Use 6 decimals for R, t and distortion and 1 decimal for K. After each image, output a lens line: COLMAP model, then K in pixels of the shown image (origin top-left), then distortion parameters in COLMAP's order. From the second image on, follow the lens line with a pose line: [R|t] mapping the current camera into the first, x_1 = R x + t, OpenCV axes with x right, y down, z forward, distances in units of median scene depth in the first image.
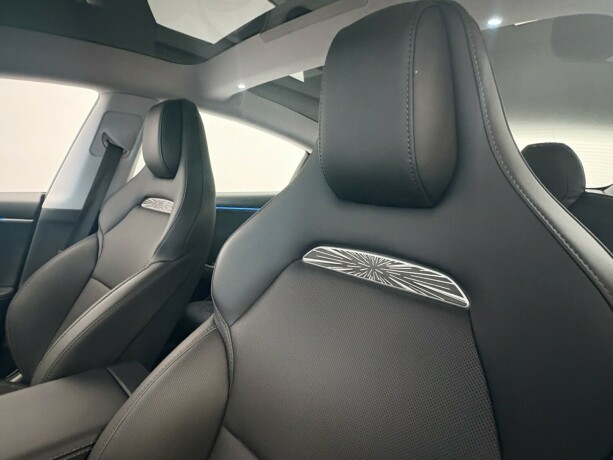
lens RADIAL K [[355.8, 0, 306.6], [0, 355.8, 233.4], [0, 0, 1]] dist [0.003121, 0.001556]
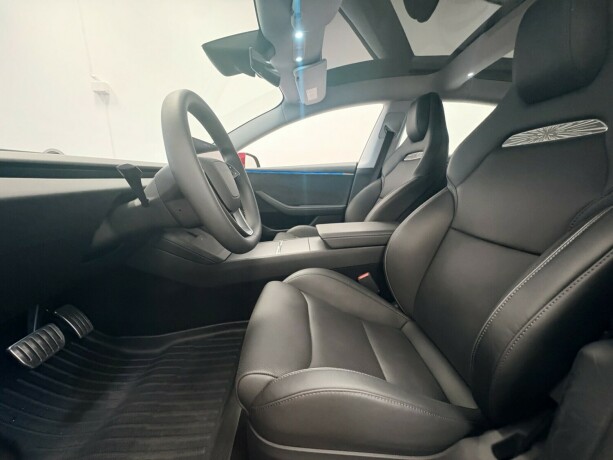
lens RADIAL K [[248.5, 0, 304.3], [0, 248.5, 231.3], [0, 0, 1]] dist [0.003291, 0.000385]
pose [[0.730110, 0.056624, -0.680979, 0.070680], [-0.002846, 0.996804, 0.079834, 0.192300], [0.683323, -0.056349, 0.727938, -0.339444]]
